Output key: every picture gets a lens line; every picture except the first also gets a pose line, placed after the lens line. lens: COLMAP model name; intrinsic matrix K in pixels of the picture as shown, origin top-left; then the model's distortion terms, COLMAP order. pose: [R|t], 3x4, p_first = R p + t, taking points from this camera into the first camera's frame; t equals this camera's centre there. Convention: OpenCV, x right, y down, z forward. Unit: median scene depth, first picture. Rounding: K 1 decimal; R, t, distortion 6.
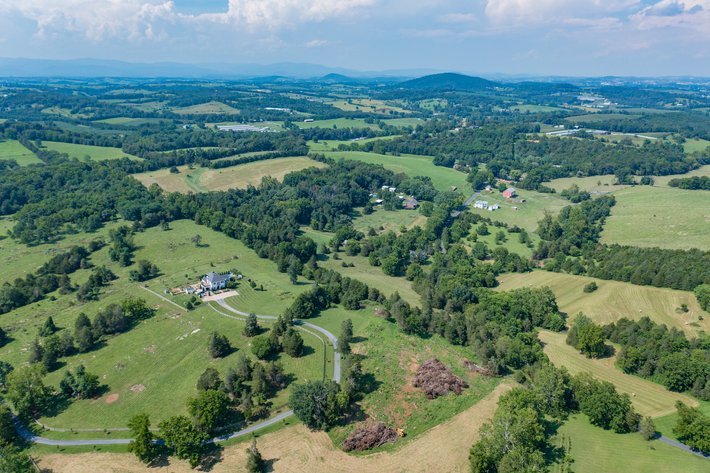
lens RADIAL K [[559.1, 0, 357.0], [0, 559.1, 235.1], [0, 0, 1]] dist [-0.013154, 0.001579]
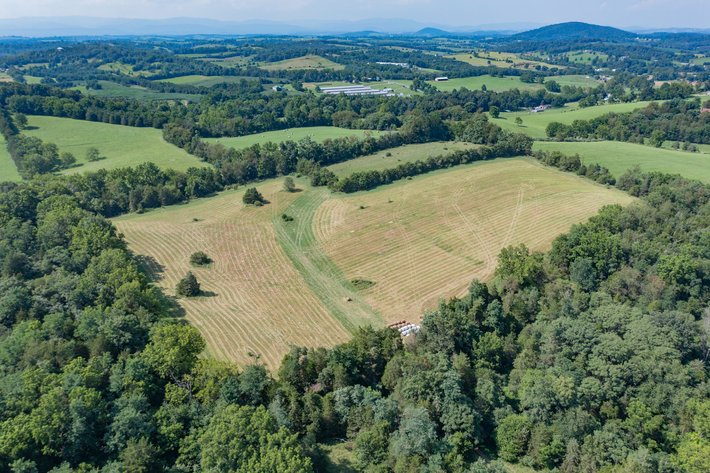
lens RADIAL K [[559.1, 0, 357.0], [0, 559.1, 235.1], [0, 0, 1]] dist [-0.013154, 0.001579]
pose [[0.988730, 0.037579, -0.144918, -0.114463], [-0.027348, 0.997033, 0.071958, -0.073939], [0.147192, -0.067184, 0.986824, 0.362038]]
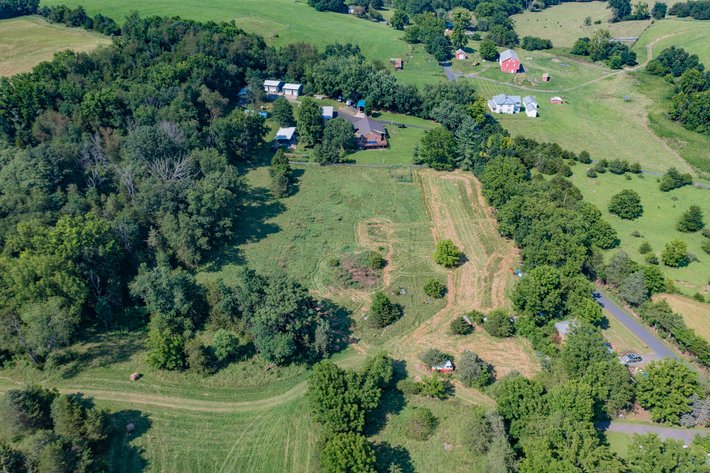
lens RADIAL K [[559.1, 0, 357.0], [0, 559.1, 235.1], [0, 0, 1]] dist [-0.013154, 0.001579]
pose [[0.917000, -0.216853, 0.334793, -0.031935], [0.115092, 0.947459, 0.298455, -0.057134], [-0.381923, -0.235151, 0.893778, 0.348844]]
